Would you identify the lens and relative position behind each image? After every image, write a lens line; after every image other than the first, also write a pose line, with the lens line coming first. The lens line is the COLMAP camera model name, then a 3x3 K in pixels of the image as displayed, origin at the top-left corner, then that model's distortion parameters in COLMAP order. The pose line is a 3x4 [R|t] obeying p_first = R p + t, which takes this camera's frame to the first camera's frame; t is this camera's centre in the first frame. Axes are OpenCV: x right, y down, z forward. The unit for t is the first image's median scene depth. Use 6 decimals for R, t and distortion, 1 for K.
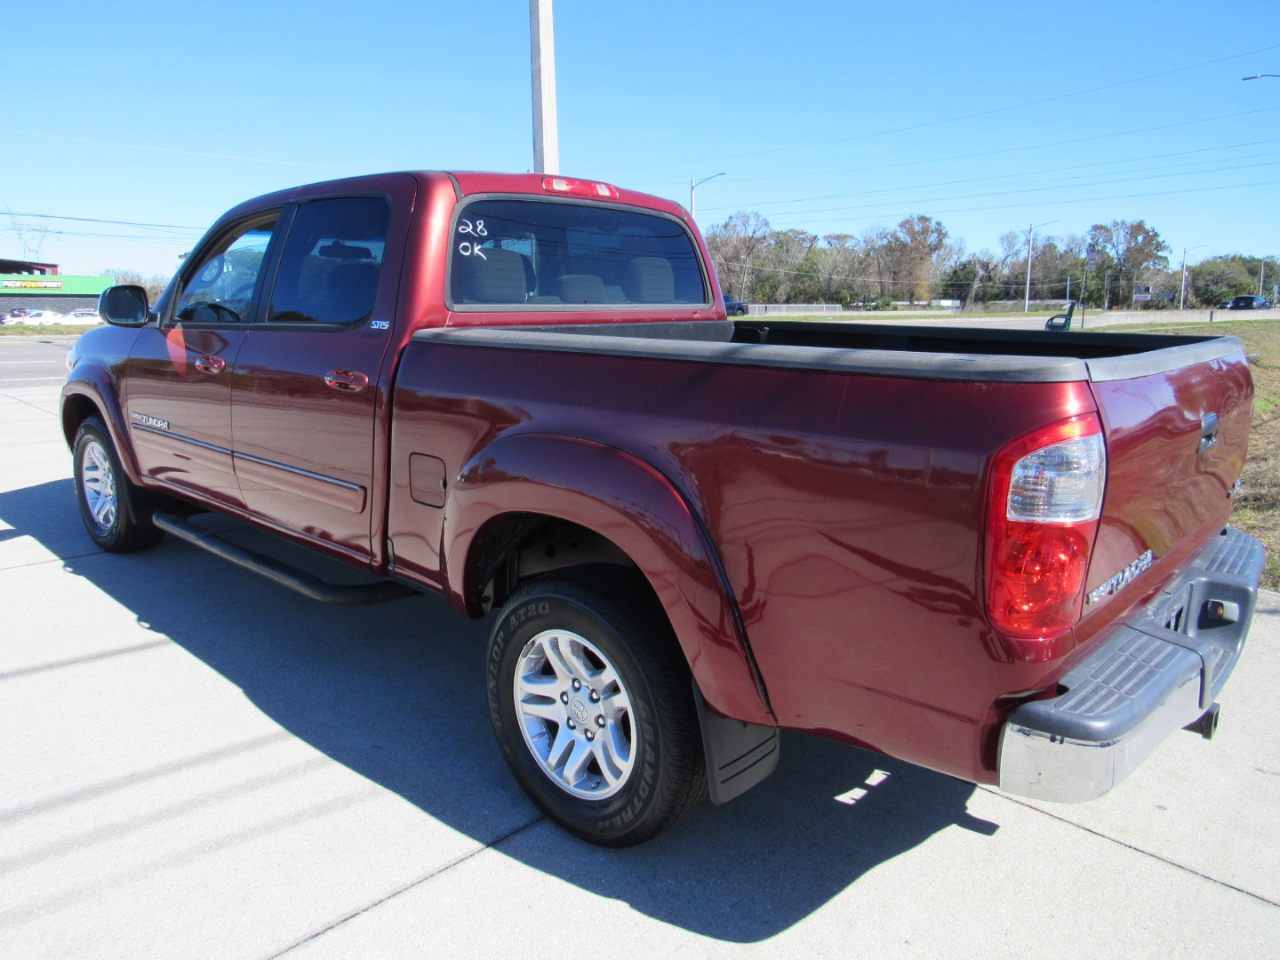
lens RADIAL K [[926.4, 0, 640.0], [0, 926.4, 480.0], [0, 0, 1]] dist [-0.003556, -0.004298]
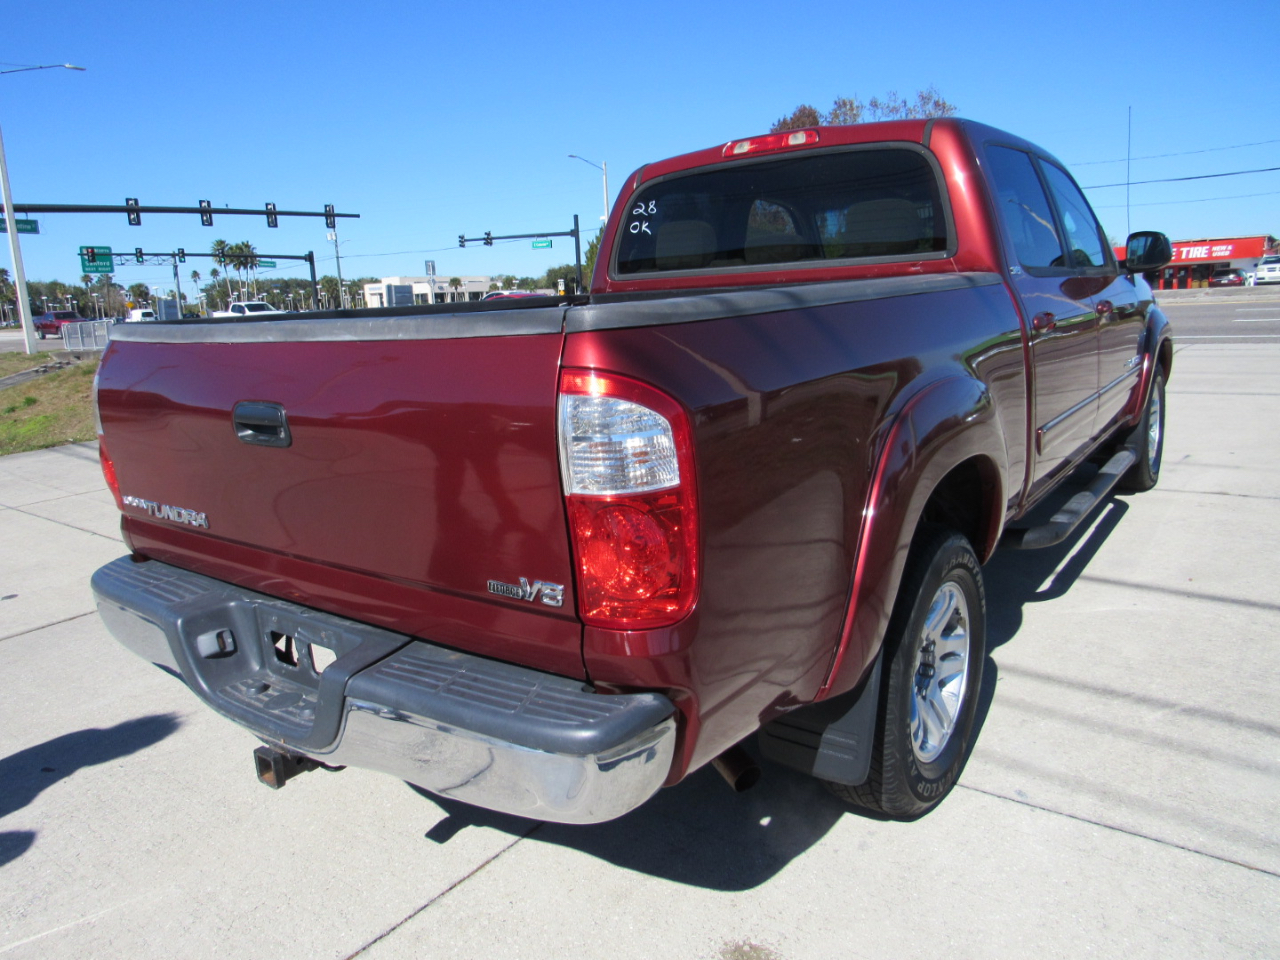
lens RADIAL K [[918.5, 0, 616.6], [0, 918.5, 483.3], [0, 0, 1]] dist [0.007842, -0.002114]
pose [[0.071526, 0.192615, -0.978664, 1.044552], [-0.139577, 0.973456, 0.181389, -0.136395], [0.987625, 0.123625, 0.096512, 0.889572]]
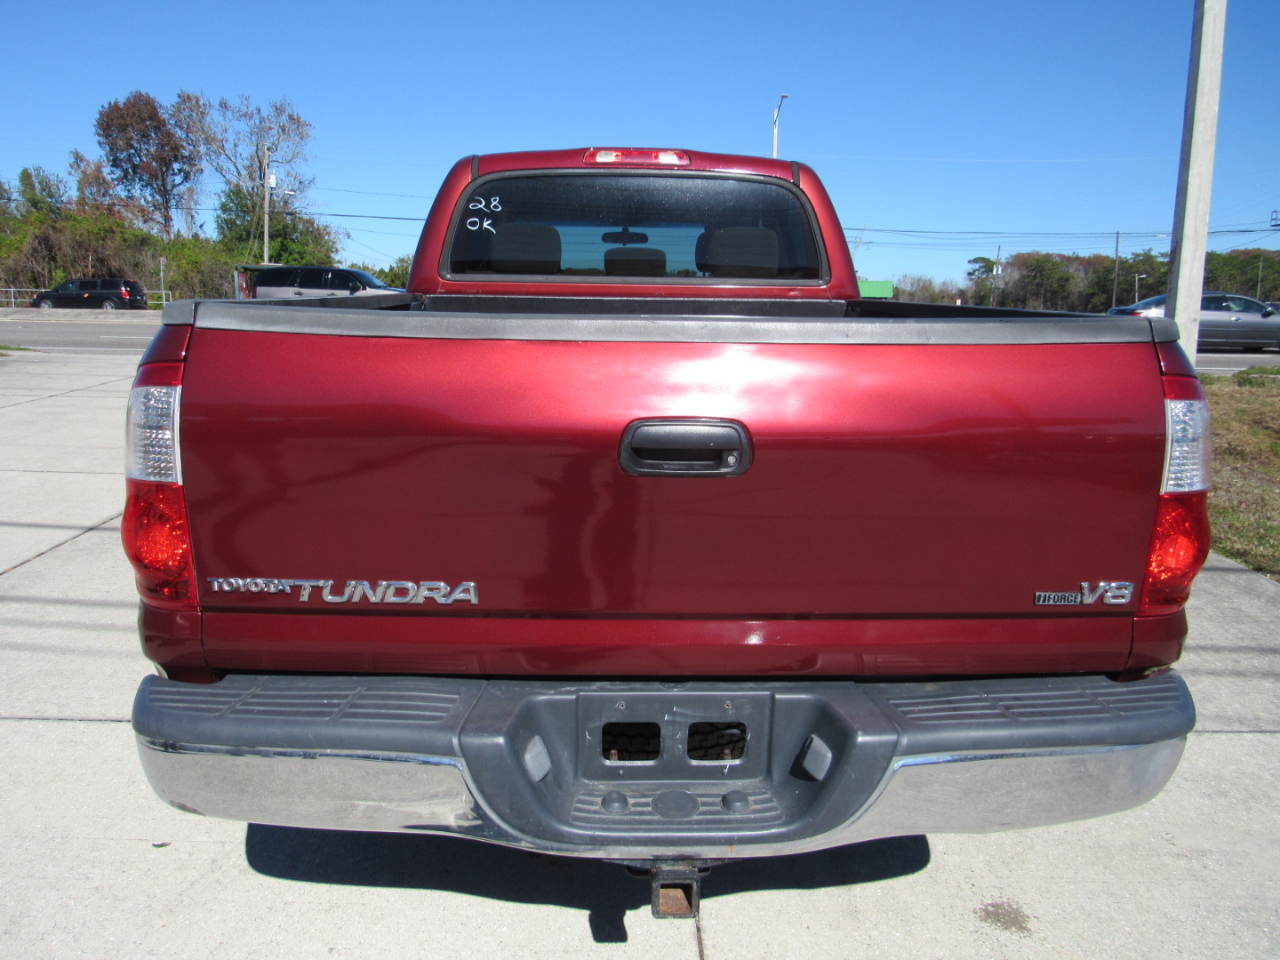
lens RADIAL K [[926.4, 0, 640.0], [0, 926.4, 480.0], [0, 0, 1]] dist [-0.003556, -0.004298]
pose [[0.699227, 0.143628, -0.700324, 0.748760], [-0.147043, 0.987559, 0.055724, -0.040252], [0.699615, 0.064014, 0.711647, 0.374139]]
